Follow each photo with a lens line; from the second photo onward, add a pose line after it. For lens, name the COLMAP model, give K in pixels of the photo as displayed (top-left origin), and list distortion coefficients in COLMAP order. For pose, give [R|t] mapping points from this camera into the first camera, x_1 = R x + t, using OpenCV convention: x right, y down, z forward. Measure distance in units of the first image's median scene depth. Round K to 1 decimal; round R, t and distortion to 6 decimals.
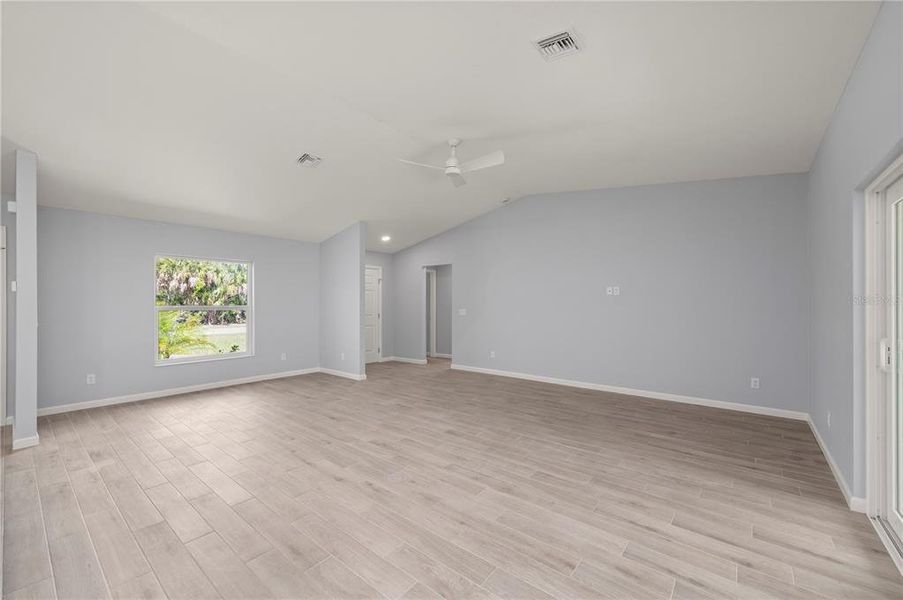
lens RADIAL K [[362.9, 0, 446.5], [0, 362.9, 306.1], [0, 0, 1]] dist [0.000687, 0.000001]
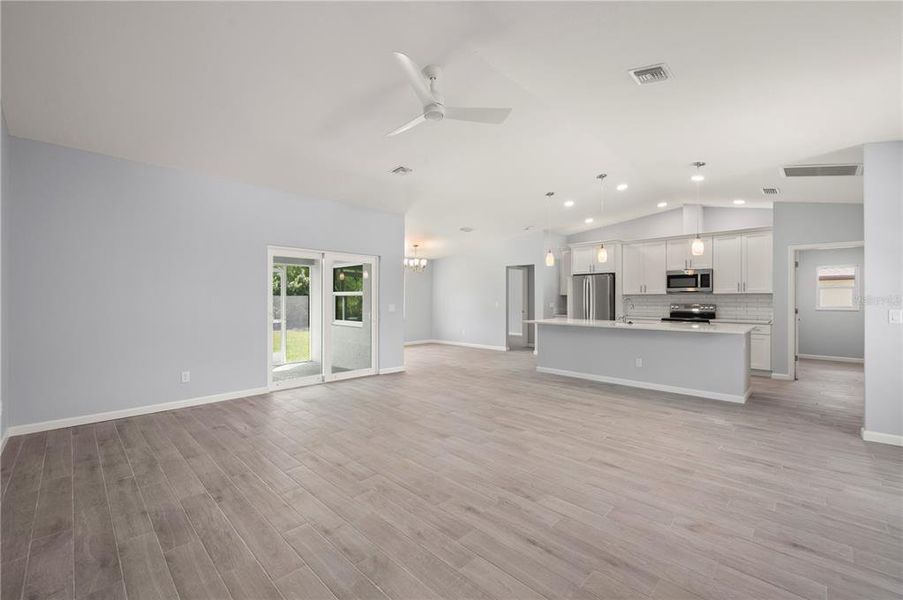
lens RADIAL K [[374.4, 0, 451.5], [0, 374.4, 300.0], [0, 0, 1]] dist [-0.012373, 0.000129]
pose [[-0.996999, -0.001973, 0.077384, -0.081816], [-0.001555, 0.999984, 0.005458, -0.000202], [-0.077393, 0.005322, -0.996986, 1.891476]]
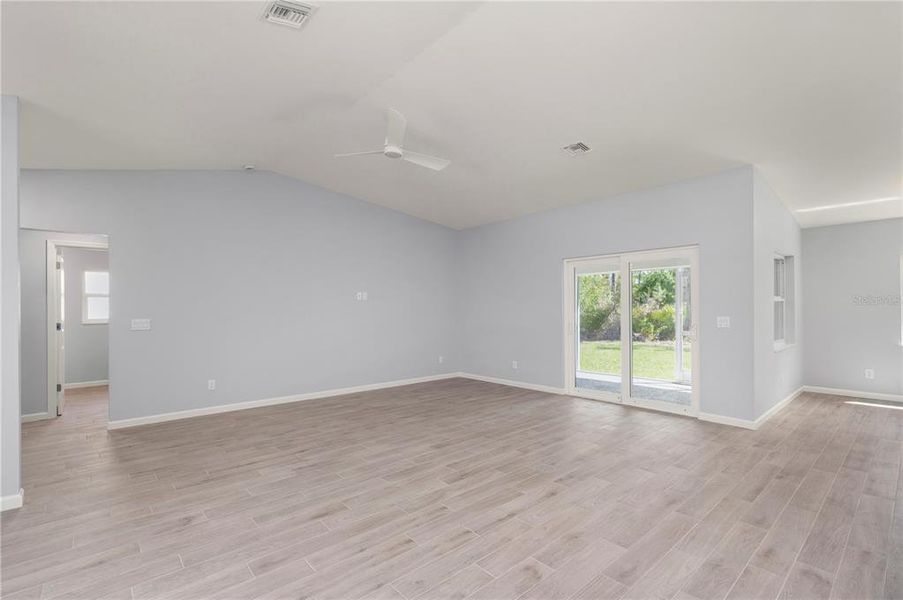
lens RADIAL K [[419.1, 0, 450.0], [0, 419.1, 305.1], [0, 0, 1]] dist [0.001812, -0.000173]
pose [[0.155525, 0.006318, 0.987812, -1.012141], [0.012384, 0.999888, -0.008345, -0.002099], [-0.987754, 0.013531, 0.155430, 0.781577]]
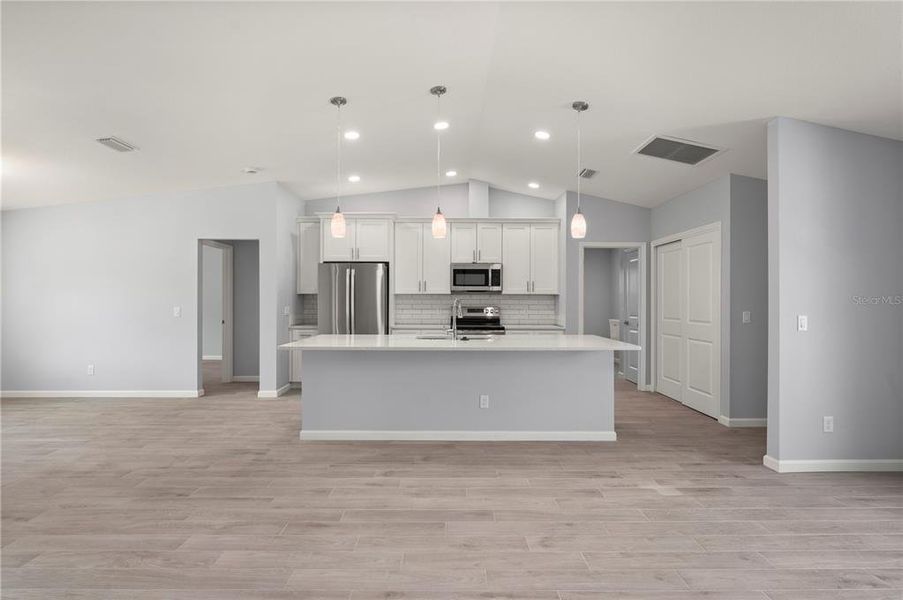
lens RADIAL K [[436.5, 0, 451.5], [0, 436.5, 300.0], [0, 0, 1]] dist [0.000001, 0.000094]
pose [[-0.763384, -0.002517, -0.645940, 0.063891], [-0.005406, 0.999982, 0.002492, -0.003207], [0.645922, 0.005394, -0.763384, 1.155936]]
